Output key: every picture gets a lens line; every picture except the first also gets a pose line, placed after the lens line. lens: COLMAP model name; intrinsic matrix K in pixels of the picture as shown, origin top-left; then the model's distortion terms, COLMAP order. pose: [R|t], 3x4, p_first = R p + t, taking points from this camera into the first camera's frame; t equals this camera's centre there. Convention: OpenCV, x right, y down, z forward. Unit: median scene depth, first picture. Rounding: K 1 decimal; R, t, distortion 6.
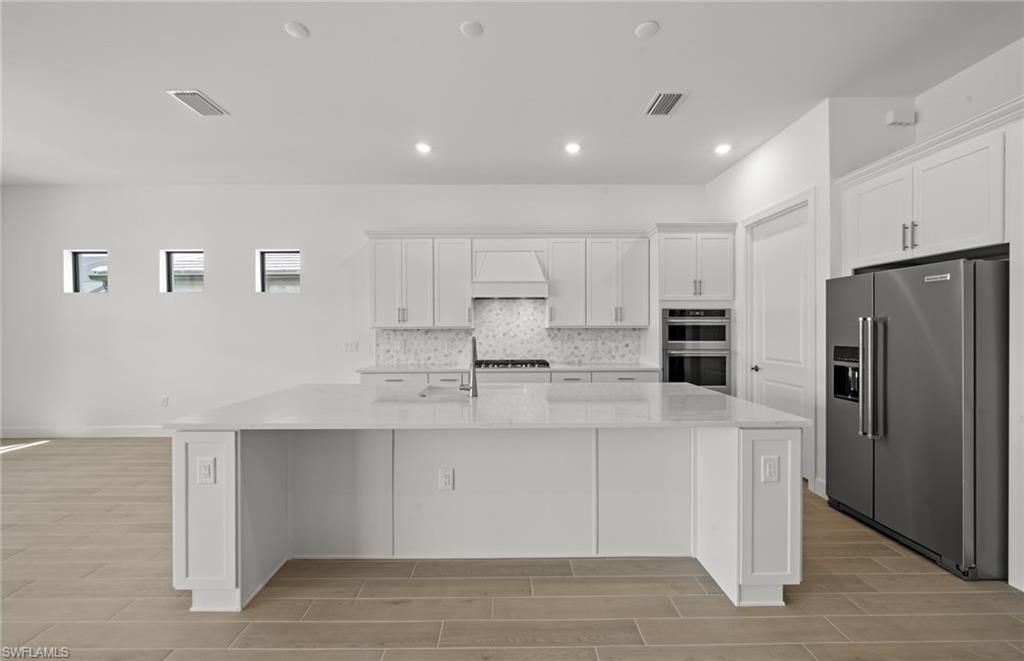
lens RADIAL K [[382.7, 0, 512.0], [0, 382.7, 330.5], [0, 0, 1]] dist [-0.001939, -0.000226]
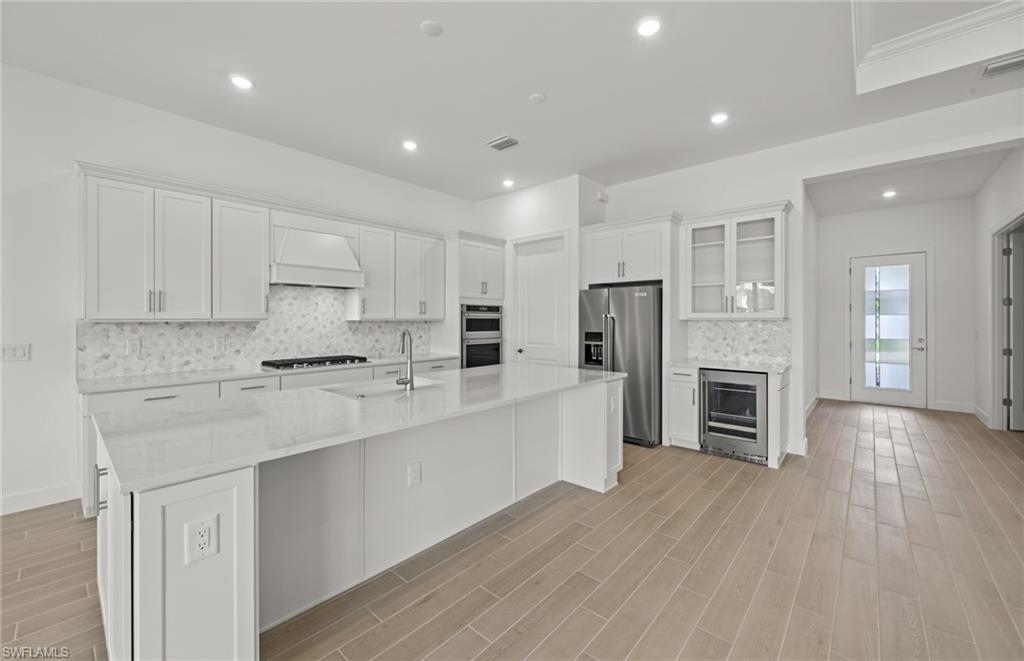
lens RADIAL K [[403.5, 0, 511.7], [0, 403.5, 323.3], [0, 0, 1]] dist [-0.000797, -0.000060]
pose [[0.672502, -0.003604, 0.740086, -0.401167], [0.003984, 0.999991, 0.001249, 0.000217], [-0.740084, 0.002109, 0.672511, 0.060835]]
